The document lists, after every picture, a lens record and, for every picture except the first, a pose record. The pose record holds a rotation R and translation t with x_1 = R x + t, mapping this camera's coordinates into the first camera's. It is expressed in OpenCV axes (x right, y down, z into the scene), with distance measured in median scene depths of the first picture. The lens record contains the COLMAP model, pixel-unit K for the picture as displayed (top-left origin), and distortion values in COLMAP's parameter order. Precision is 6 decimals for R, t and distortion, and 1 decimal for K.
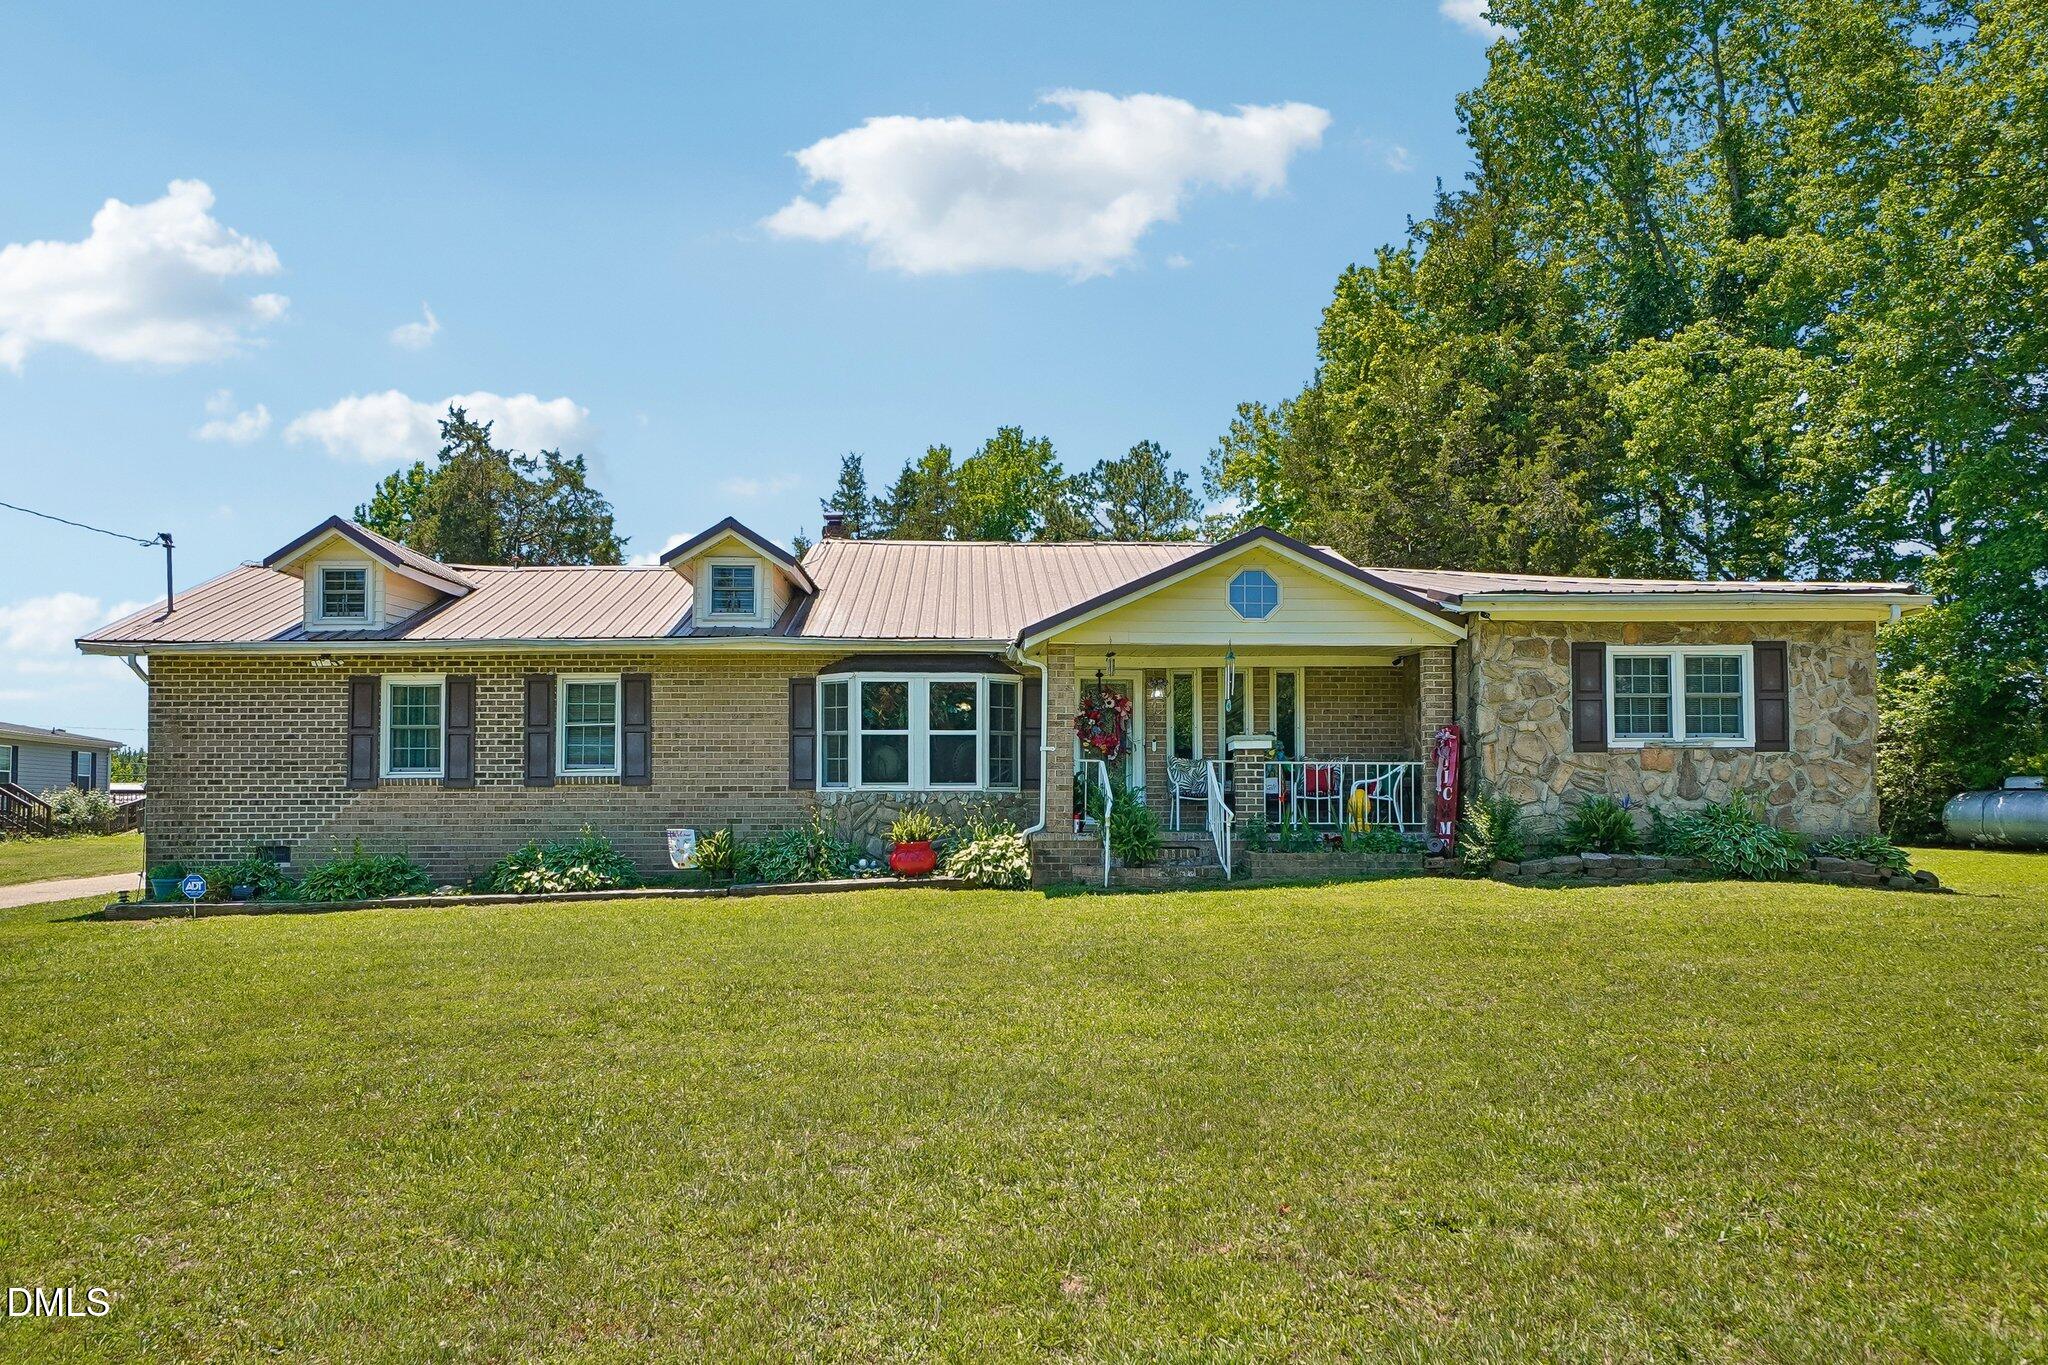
lens RADIAL K [[1481.0, 0, 1009.6], [0, 1481.0, 697.1], [0, 0, 1]] dist [0.012208, 0.003873]
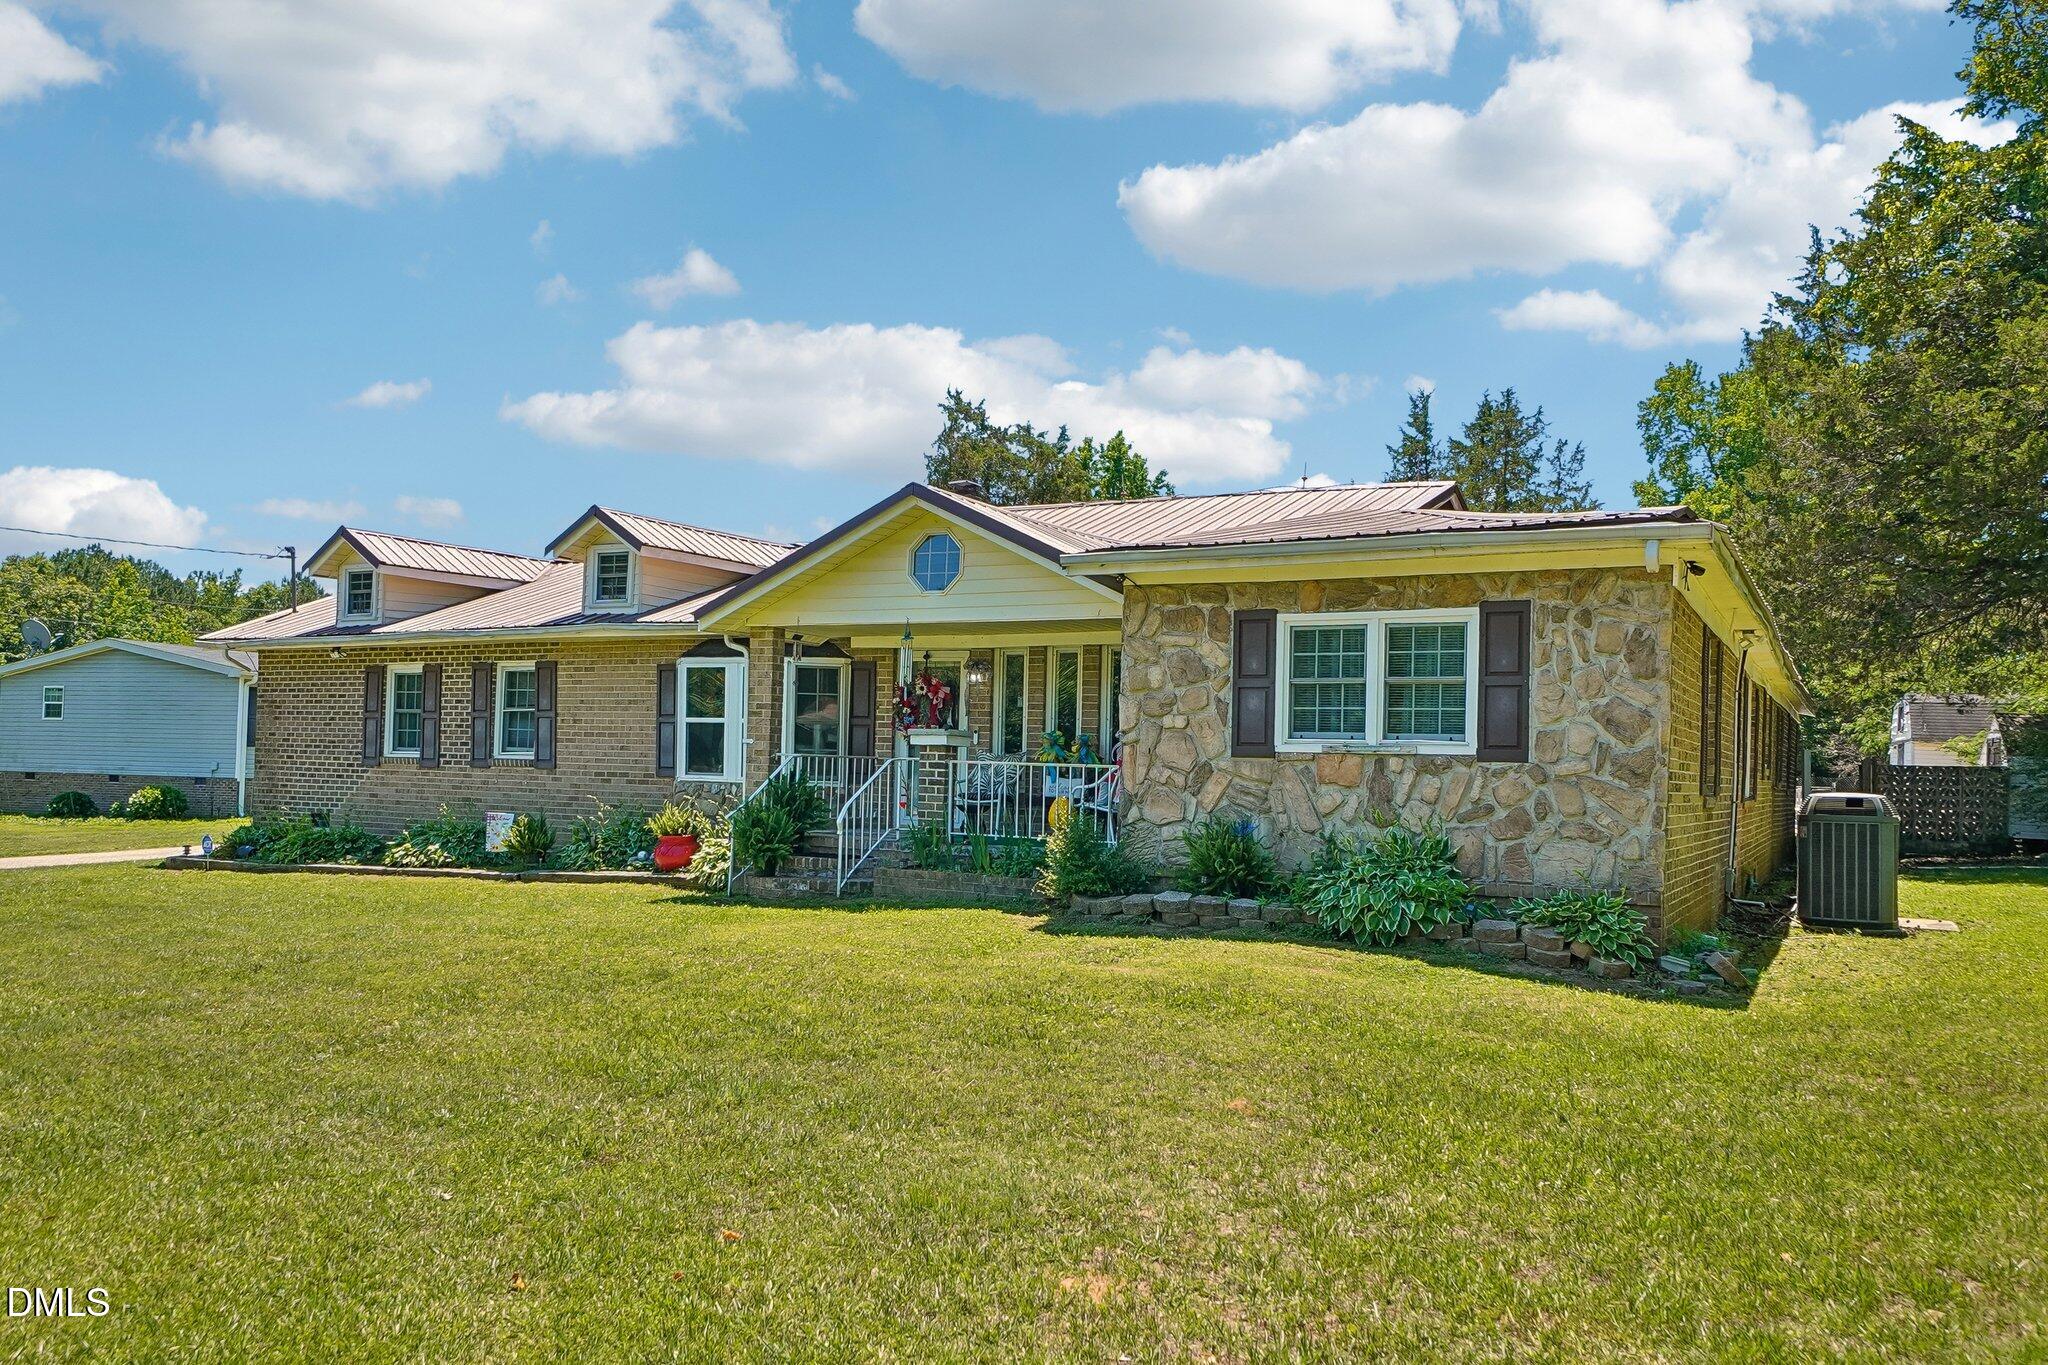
lens RADIAL K [[1596.6, 0, 1023.6], [0, 1596.6, 680.0], [0, 0, 1]] dist [0.022968, 0.000824]
pose [[0.851707, -0.004281, -0.524002, 0.677932], [0.009358, 0.999931, 0.007041, -0.008094], [0.523935, -0.010900, 0.851688, 0.243549]]
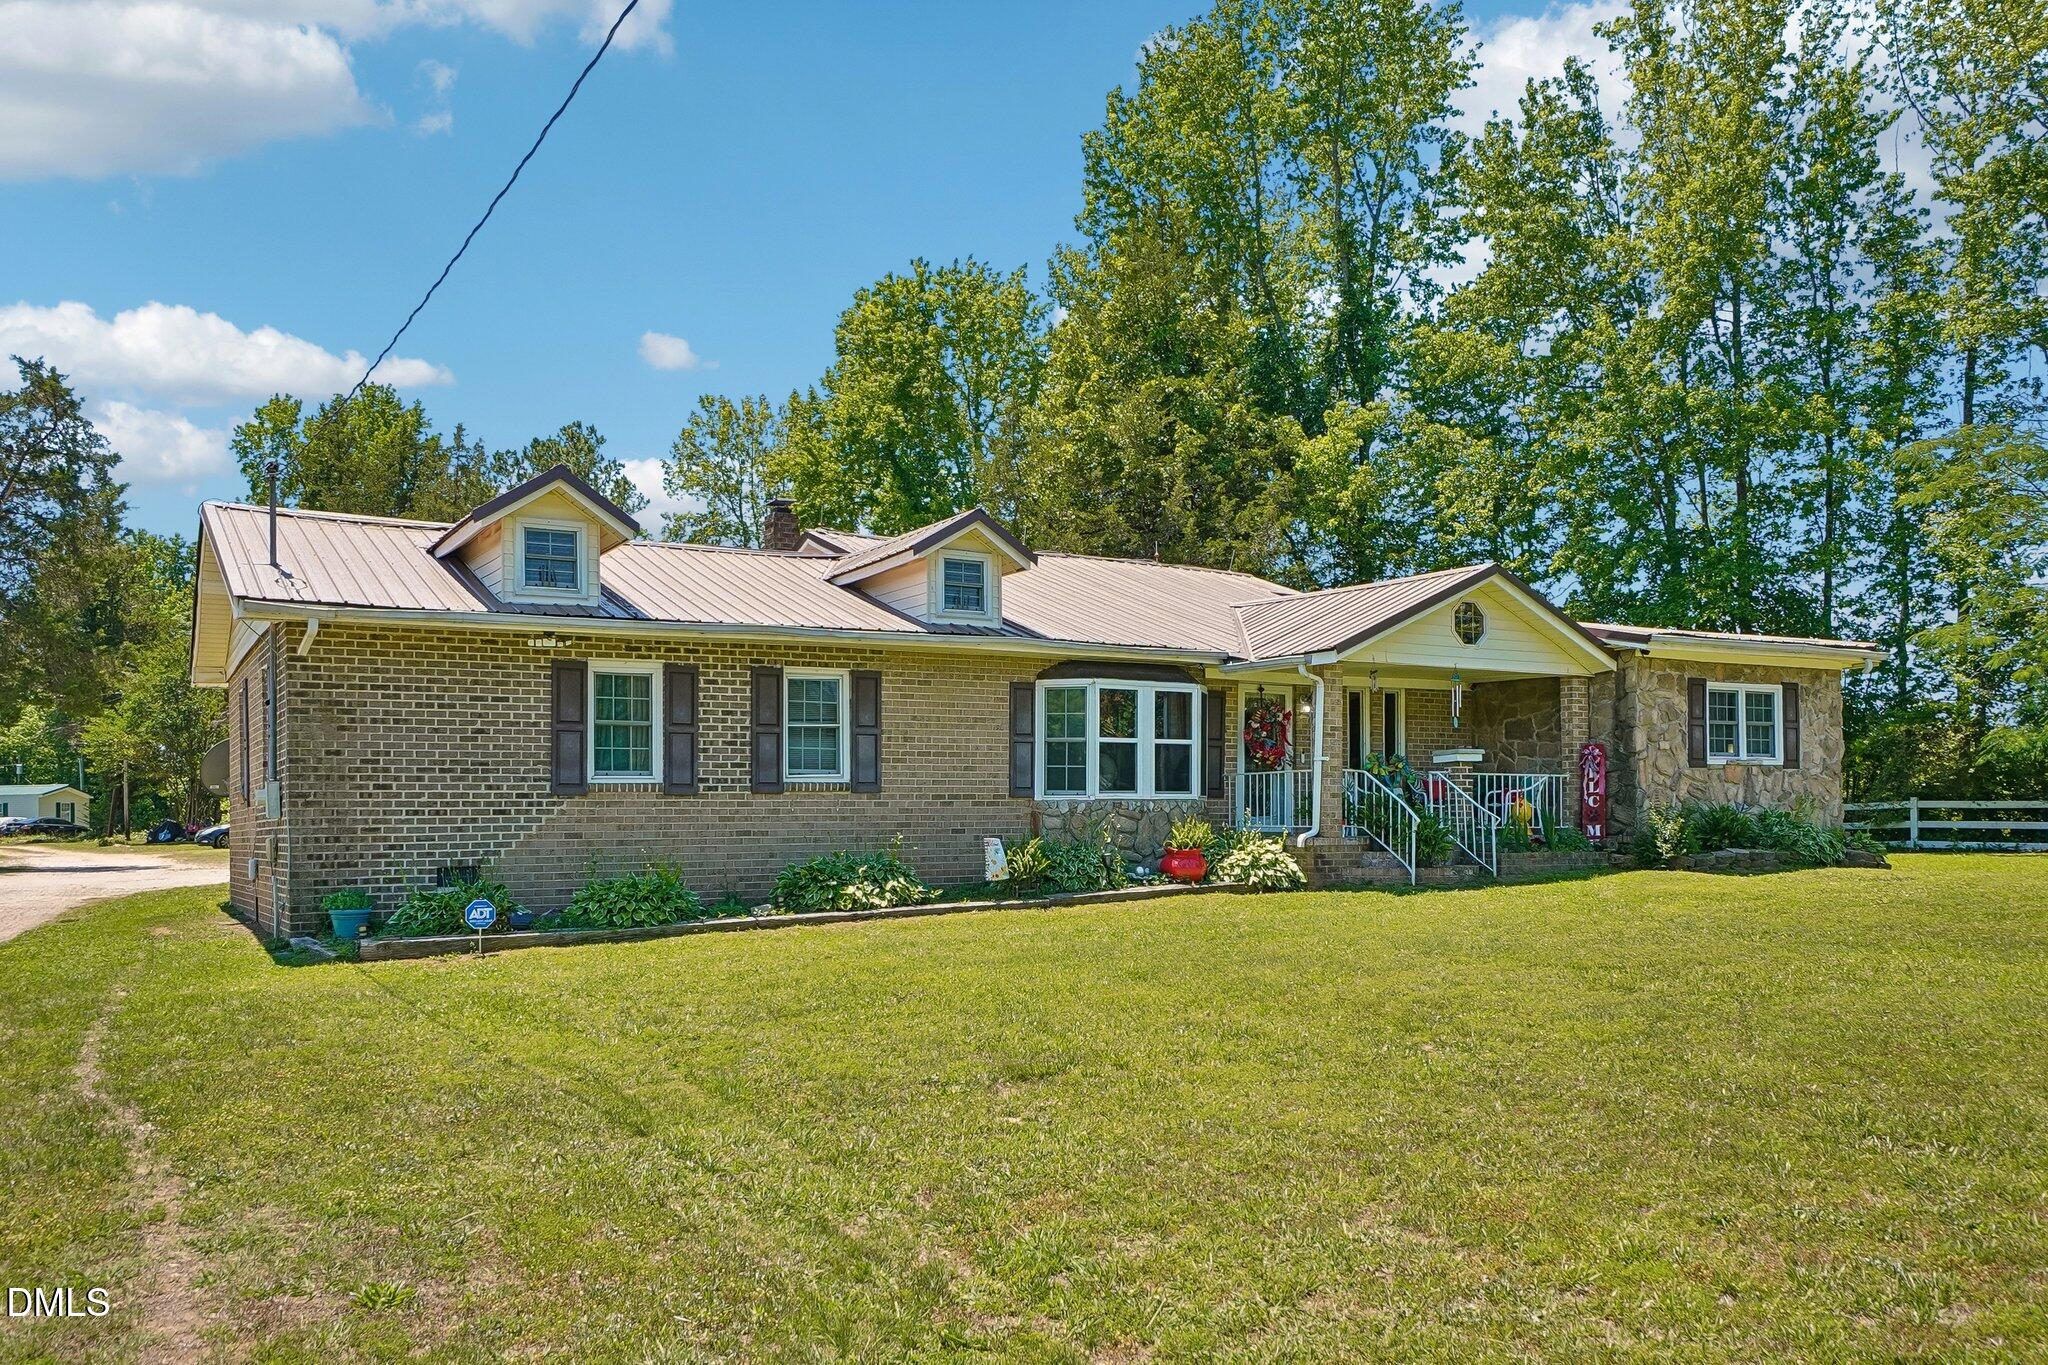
lens RADIAL K [[1596.6, 0, 1019.1], [0, 1596.6, 739.3], [0, 0, 1]] dist [0.022968, 0.000824]
pose [[0.876291, 0.019890, 0.481372, -0.703890], [-0.027280, 0.999593, 0.008358, 0.017155], [-0.481009, -0.020456, 0.876477, 0.101221]]
